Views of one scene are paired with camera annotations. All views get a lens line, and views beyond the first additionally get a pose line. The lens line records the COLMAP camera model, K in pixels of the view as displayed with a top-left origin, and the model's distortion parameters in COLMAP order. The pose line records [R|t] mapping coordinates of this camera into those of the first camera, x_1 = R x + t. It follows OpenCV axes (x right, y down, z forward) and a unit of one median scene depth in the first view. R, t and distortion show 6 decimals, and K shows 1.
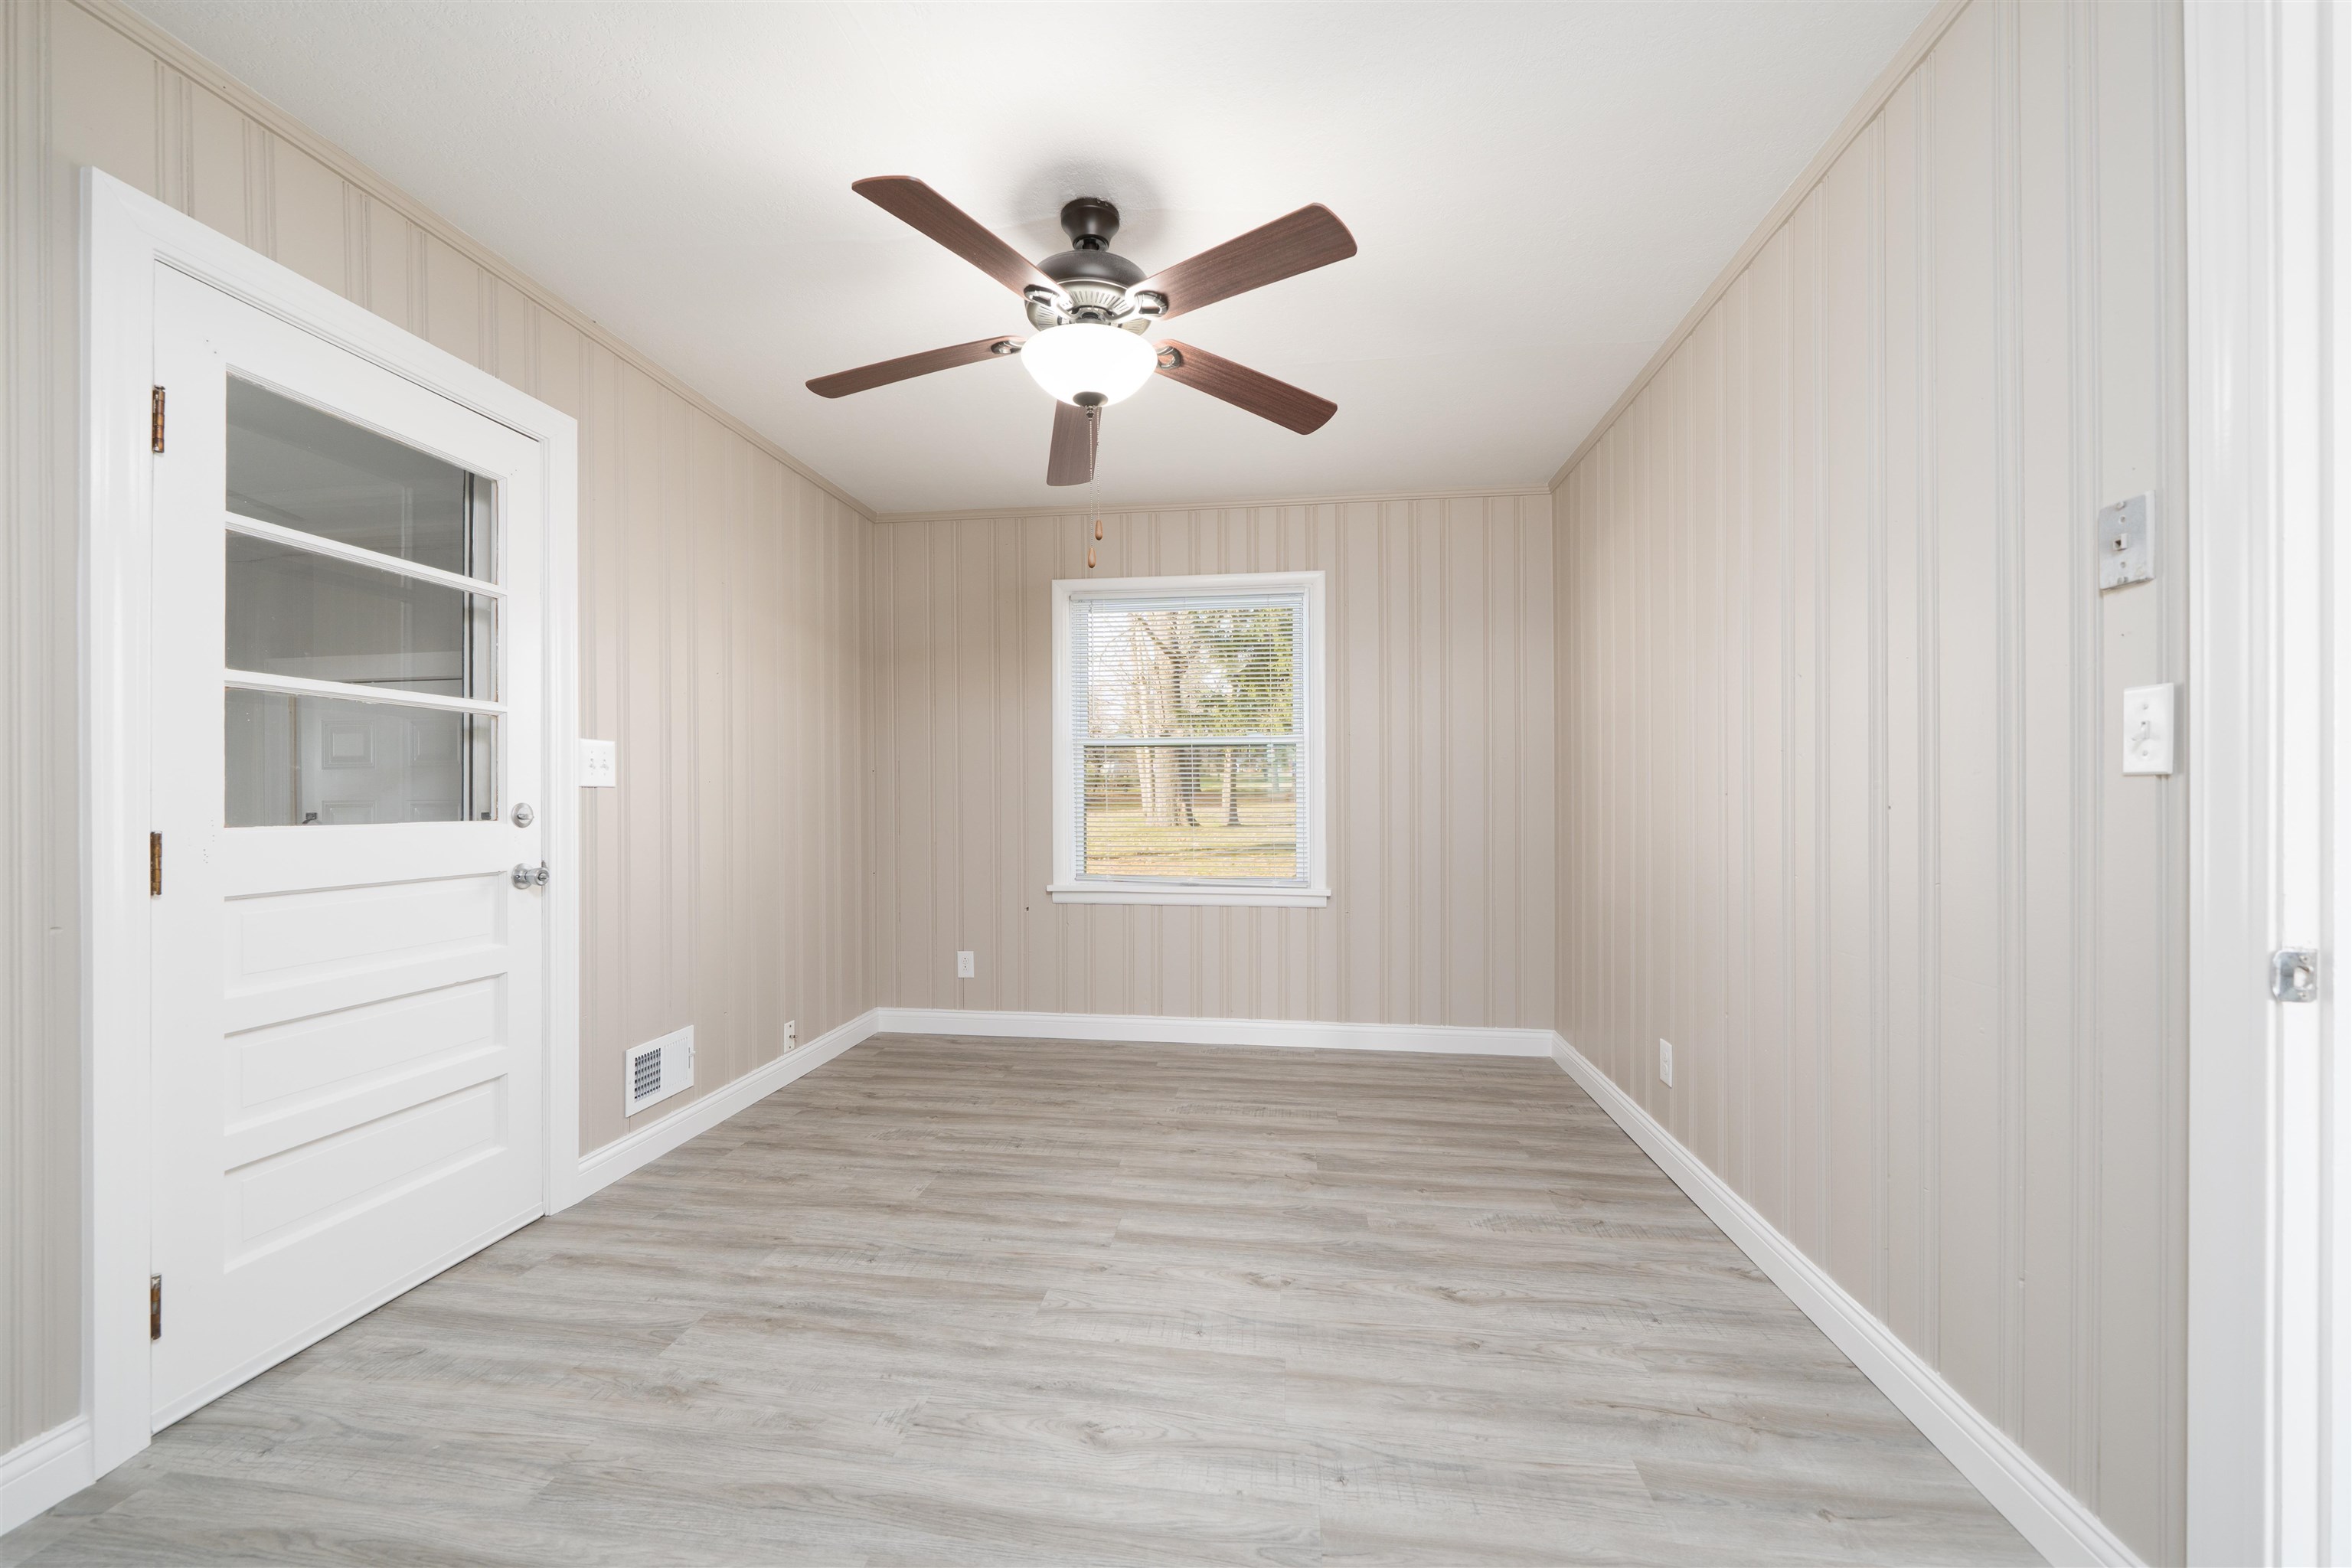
lens RADIAL K [[897.7, 0, 1164.2], [0, 897.7, 800.2], [0, 0, 1]] dist [-0.003670, 0.000204]
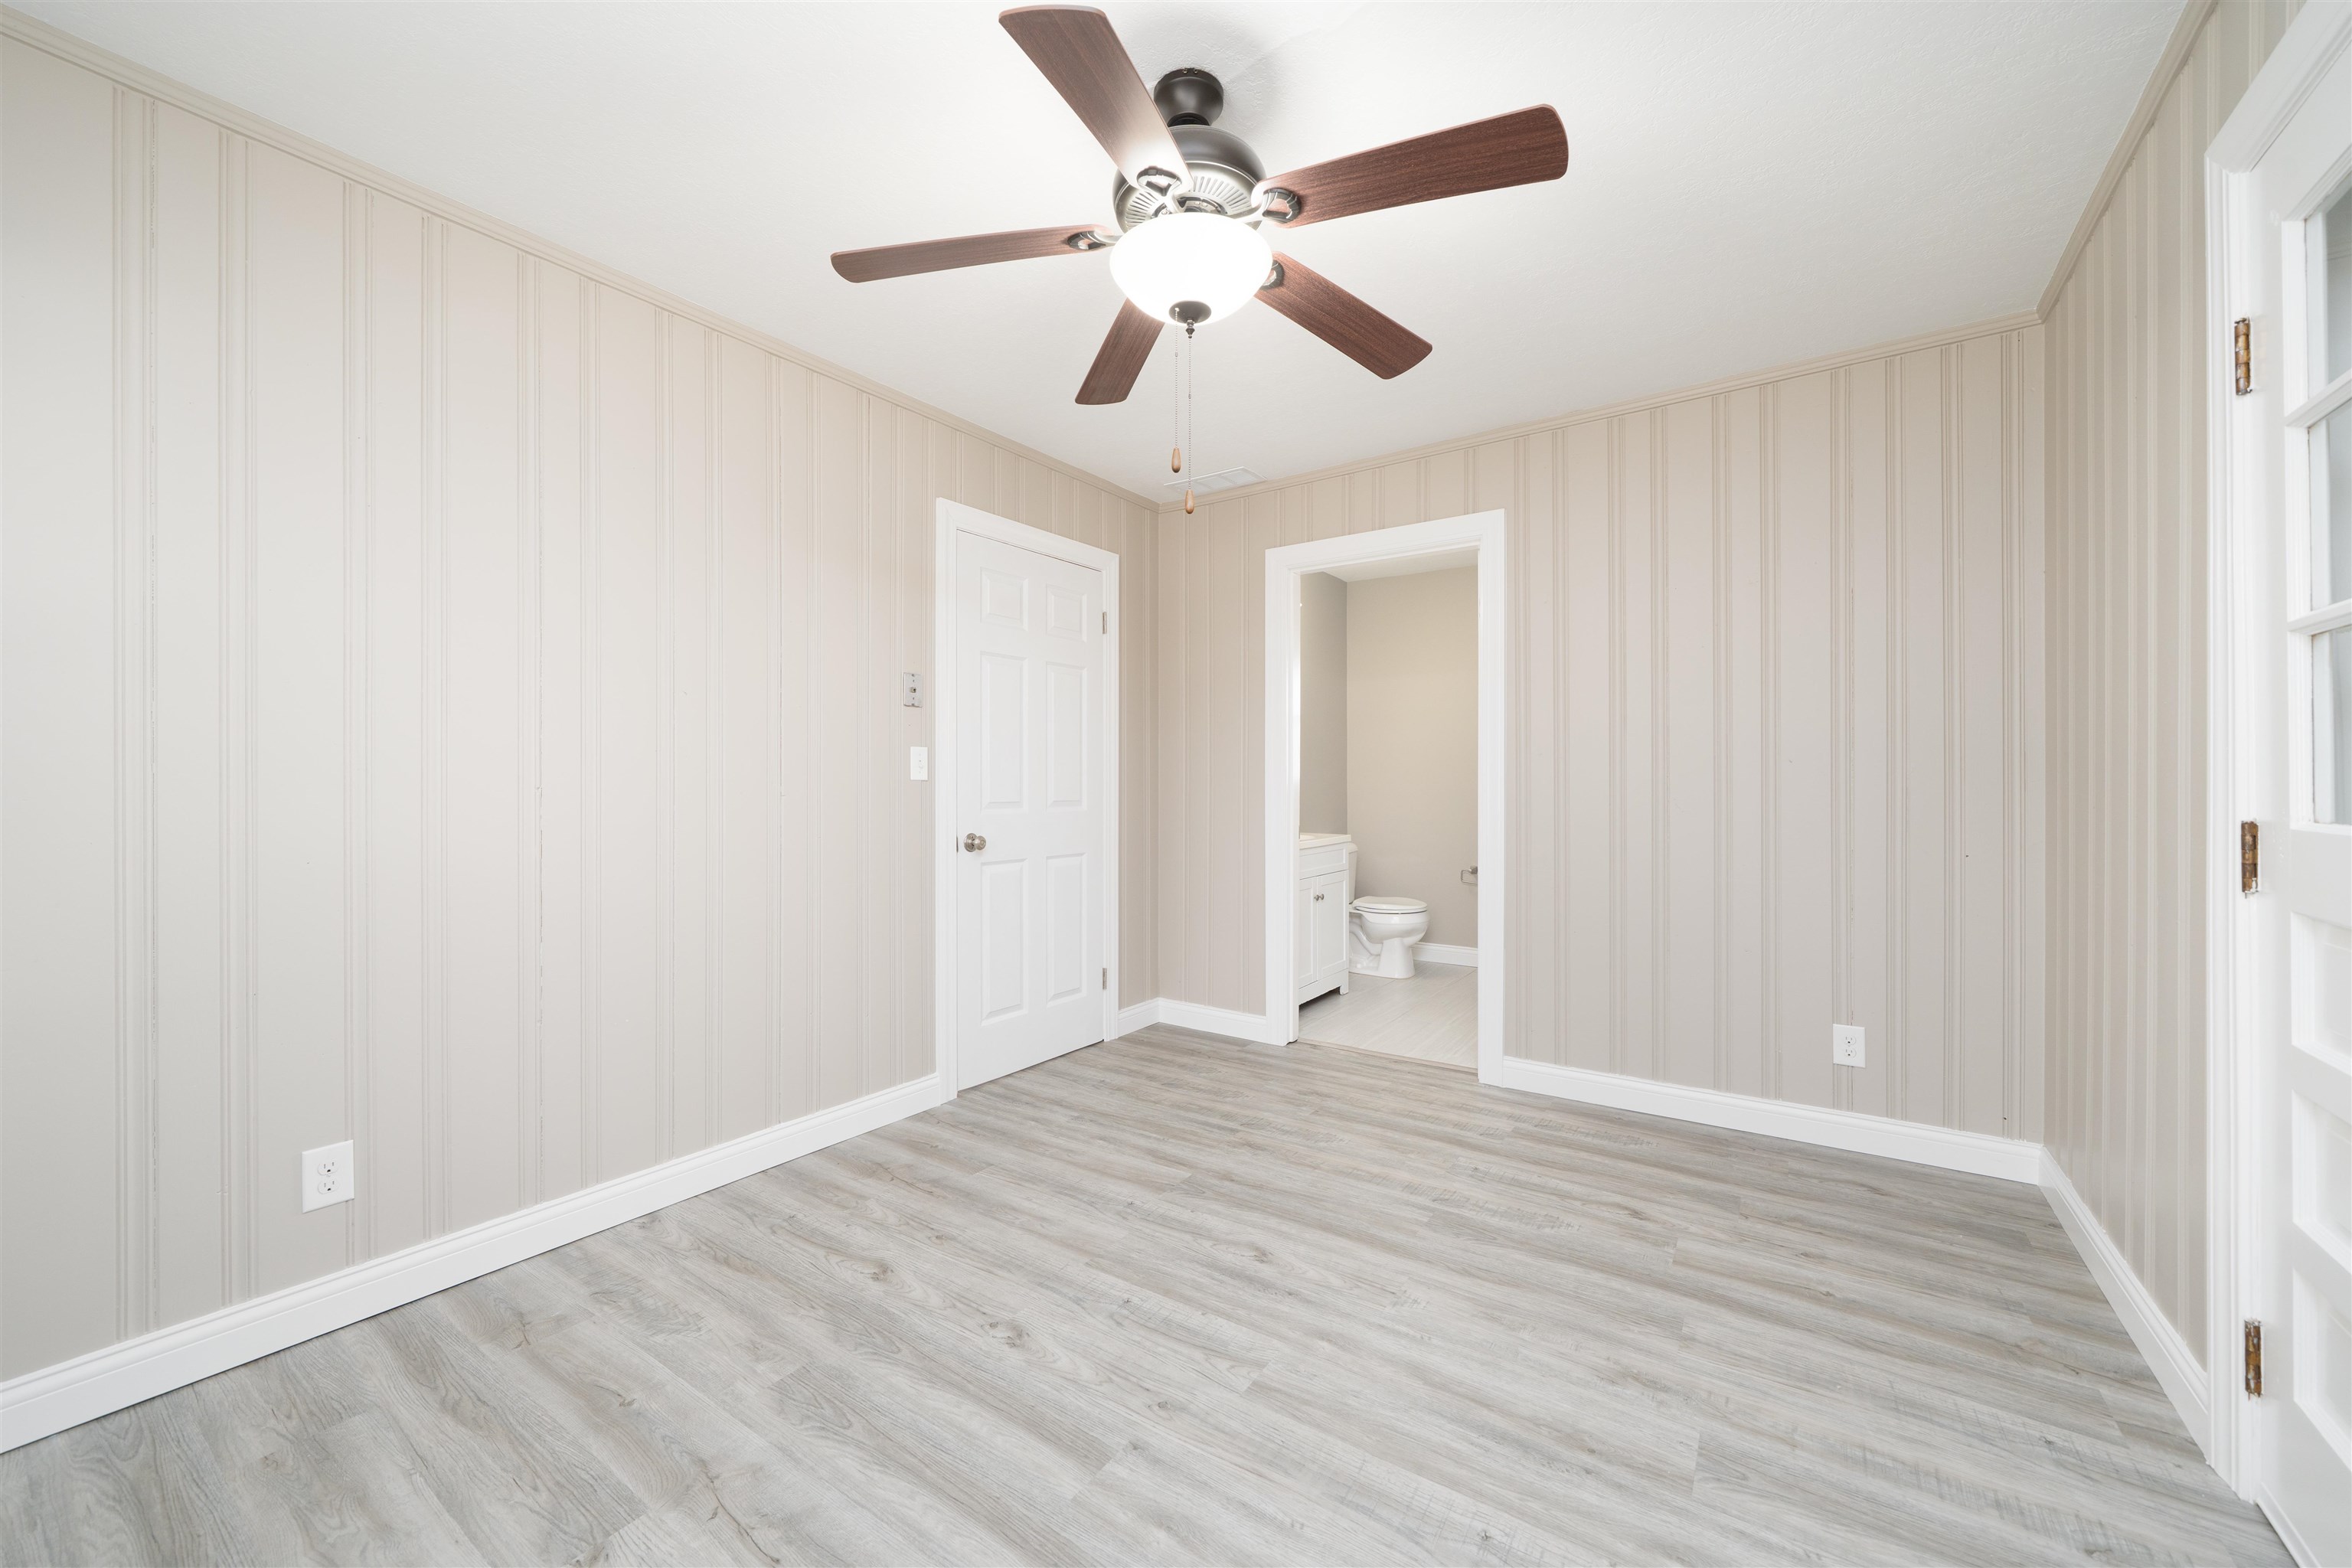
lens RADIAL K [[897.7, 0, 1173.6], [0, 897.7, 777.0], [0, 0, 1]] dist [-0.003670, 0.000204]
pose [[-0.895016, 0.008235, 0.445958, -0.482261], [0.005309, 0.999955, -0.007811, -0.007864], [-0.446003, -0.004624, -0.895020, 1.924460]]
